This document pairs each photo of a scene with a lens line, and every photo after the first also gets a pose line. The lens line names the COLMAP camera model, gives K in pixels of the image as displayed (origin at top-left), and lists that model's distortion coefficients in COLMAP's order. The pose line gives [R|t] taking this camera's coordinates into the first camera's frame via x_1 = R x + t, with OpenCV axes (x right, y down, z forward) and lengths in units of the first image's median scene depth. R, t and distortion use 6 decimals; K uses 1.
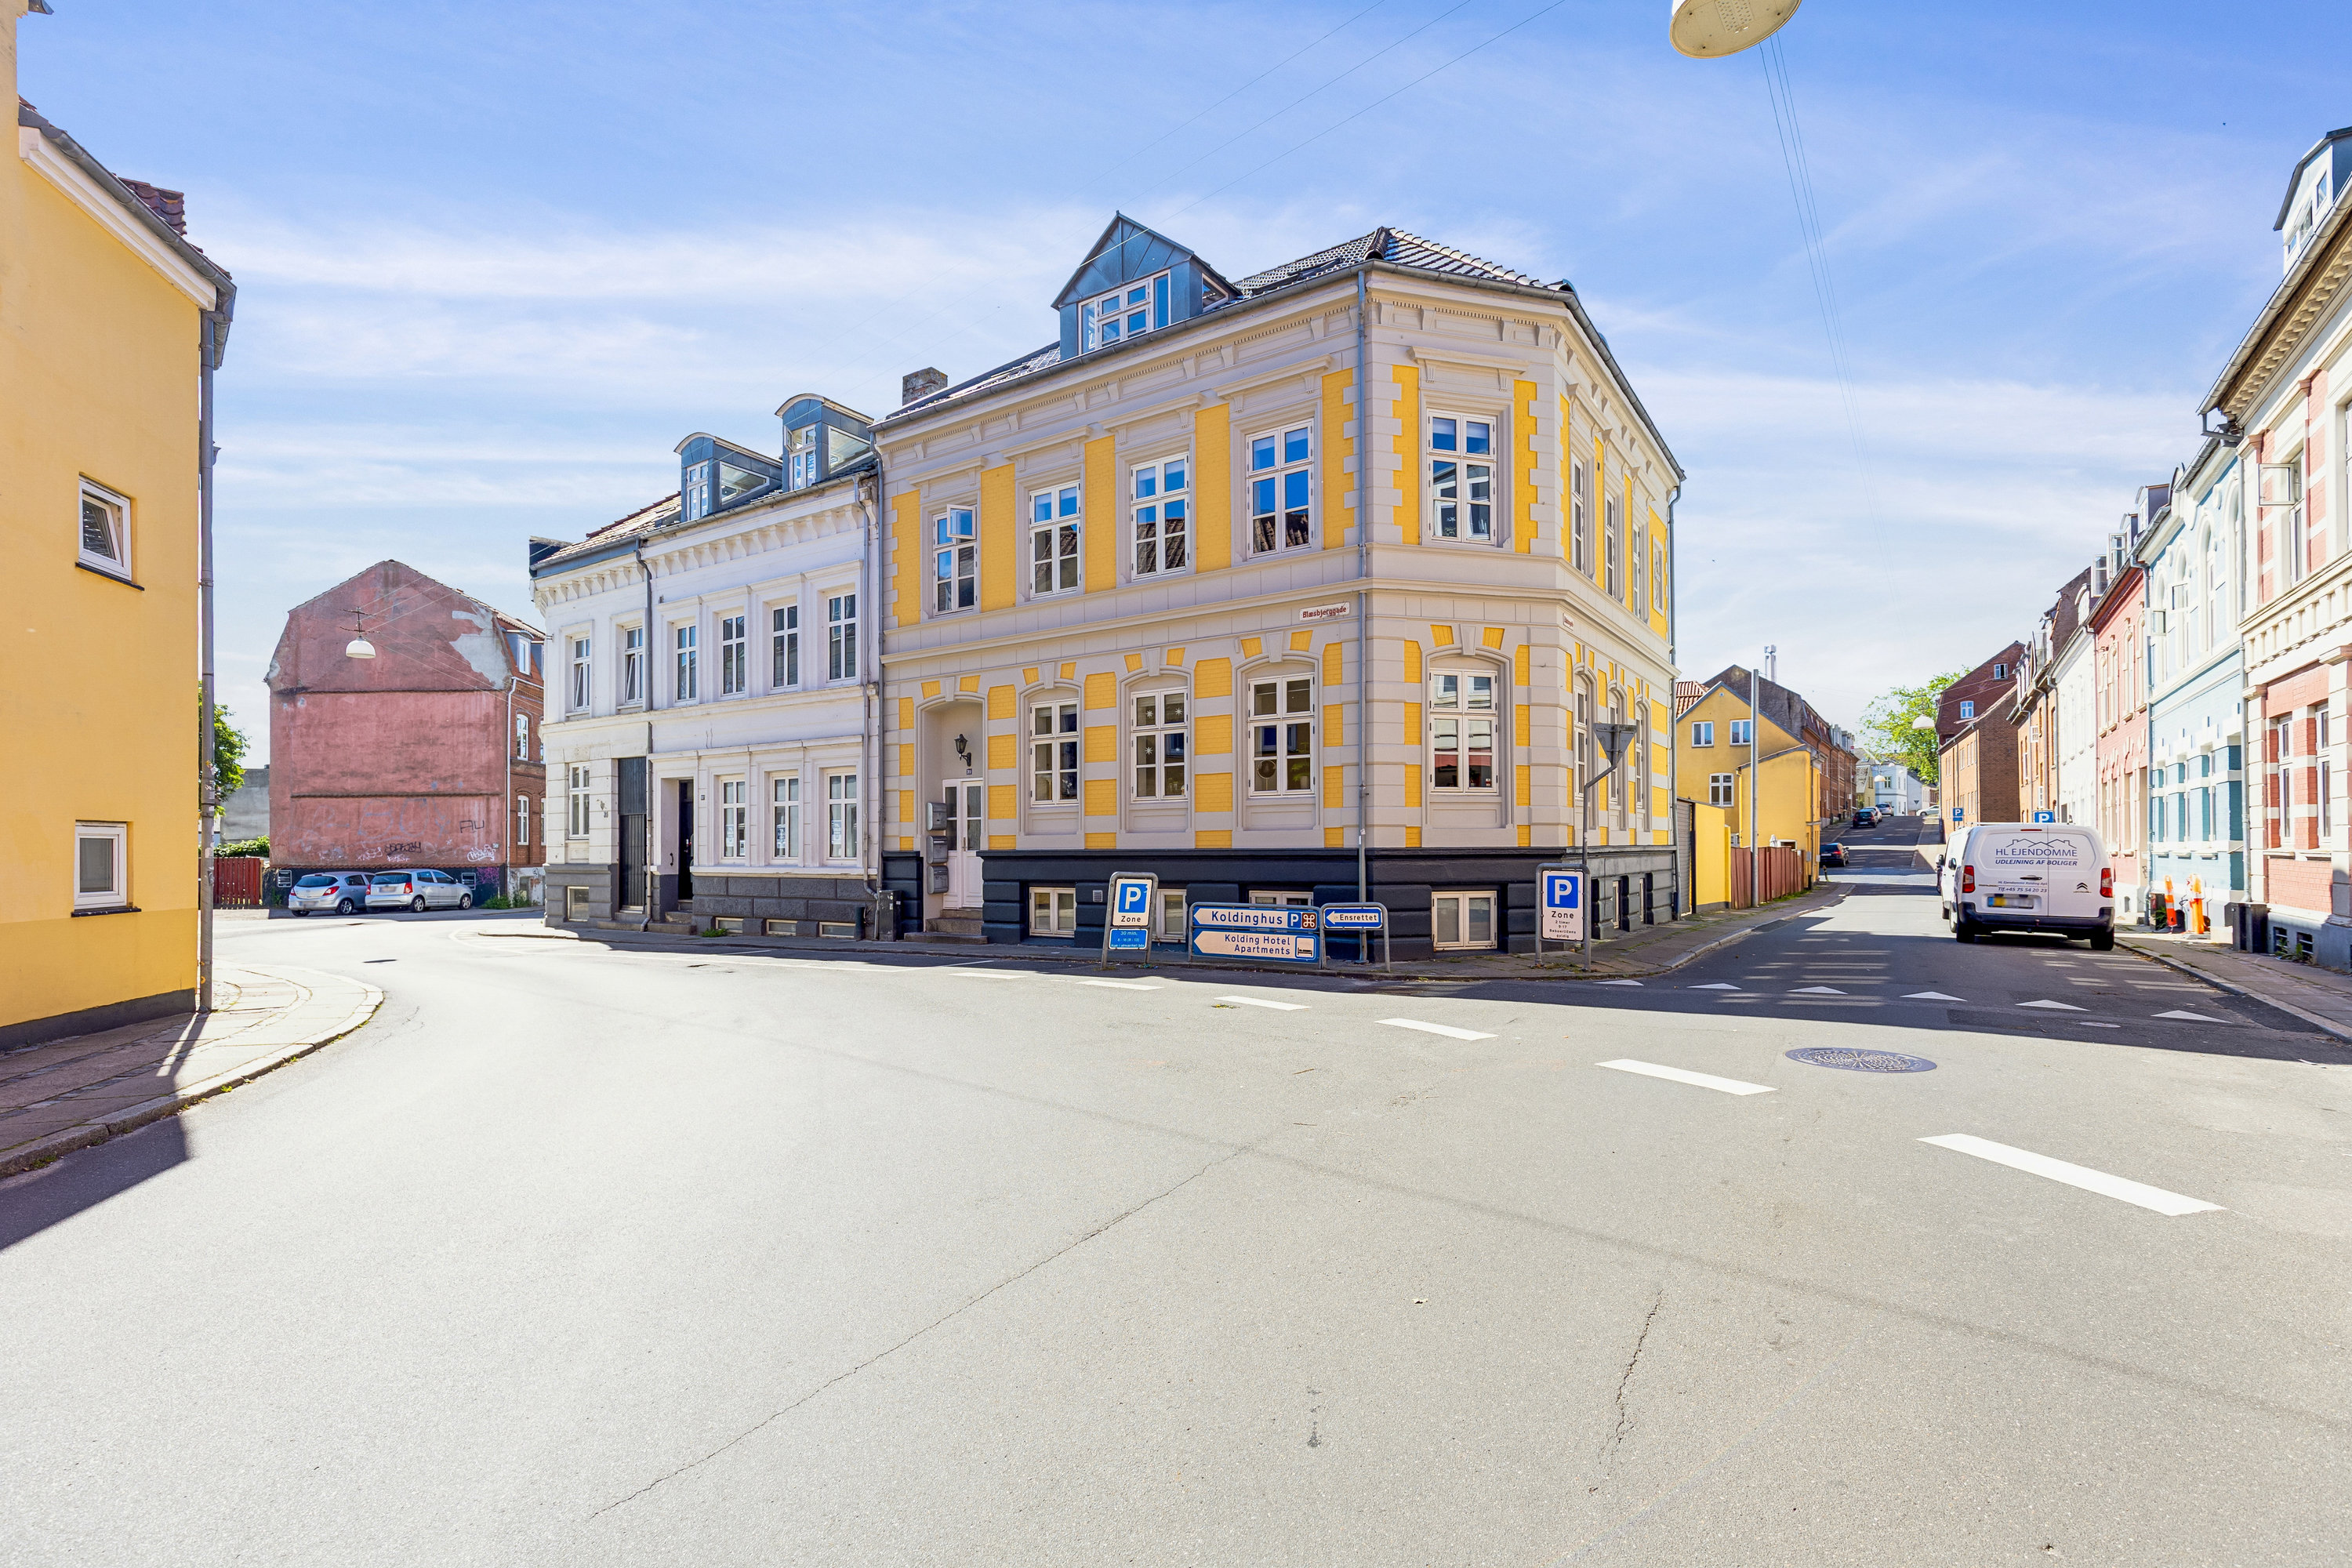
lens RADIAL K [[1080.5, 0, 1180.3], [0, 1080.5, 812.0], [0, 0, 1]] dist [0.001806, -0.000046]
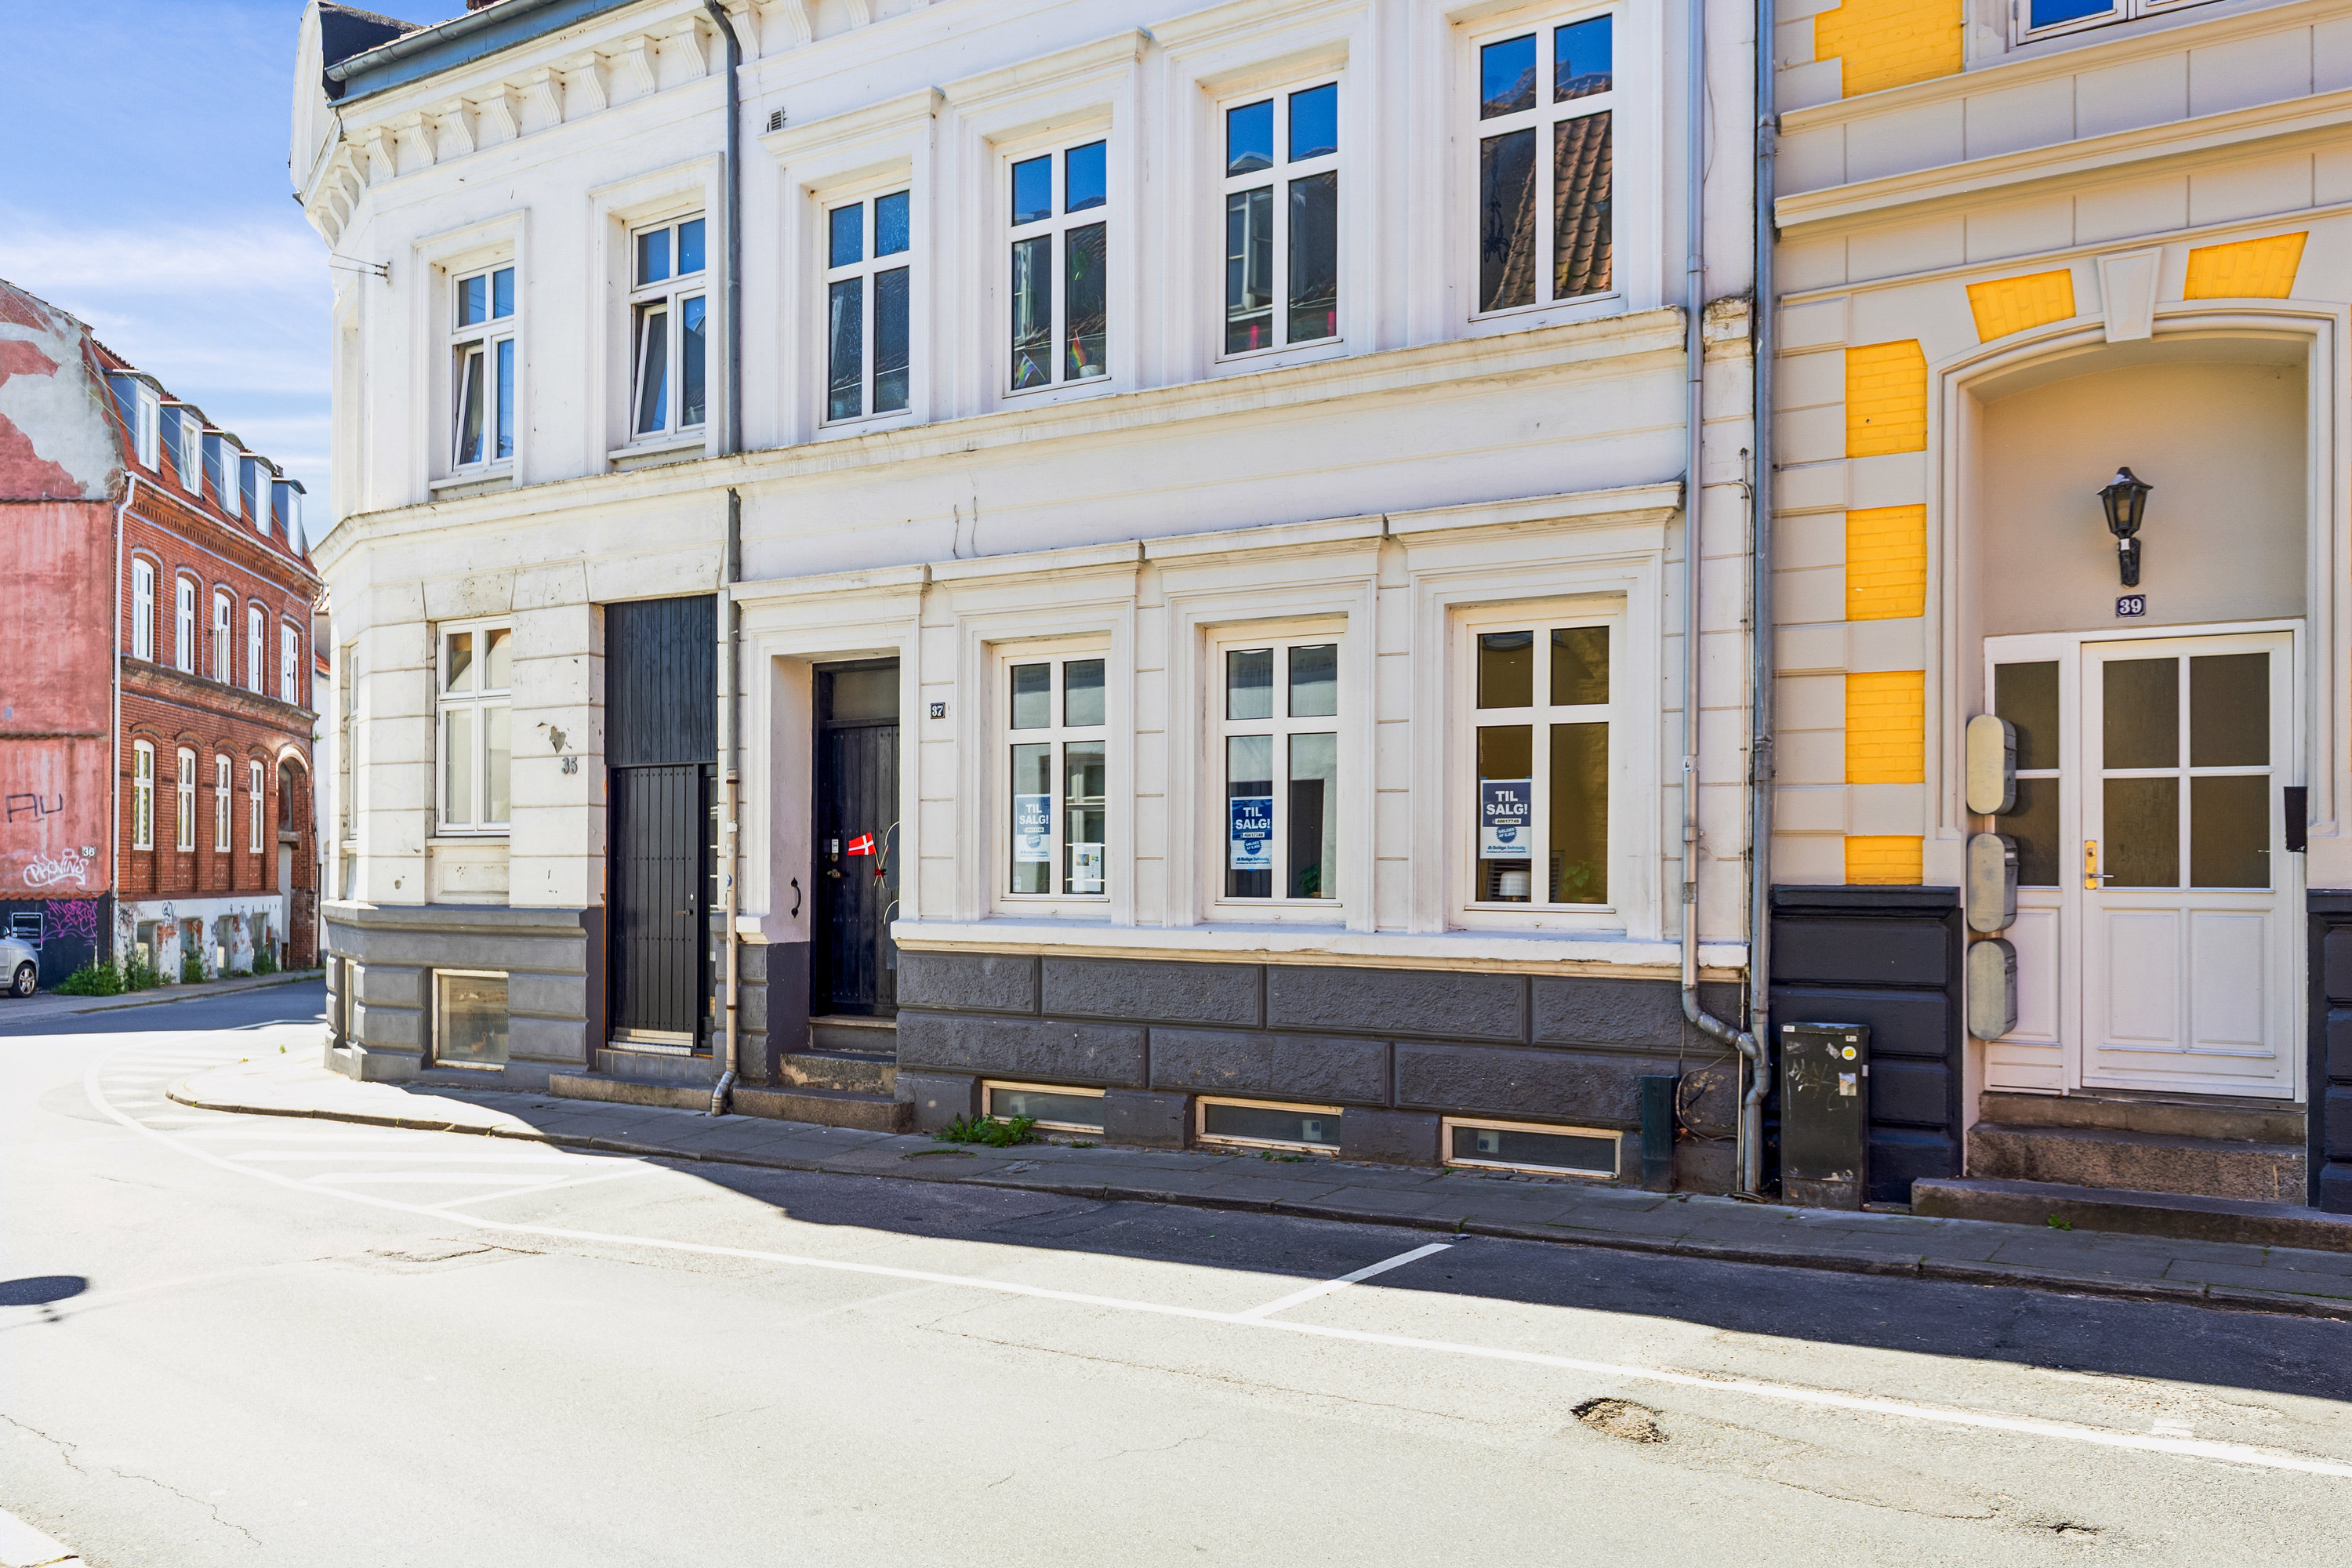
lens RADIAL K [[1847.4, 0, 1177.3], [0, 1847.4, 819.0], [0, 0, 1]] dist [0.002319, 0.003441]
pose [[0.999794, 0.009566, 0.017885, -0.356776], [-0.009710, 0.999921, 0.007988, 0.013243], [-0.017807, -0.008160, 0.999808, 0.415739]]
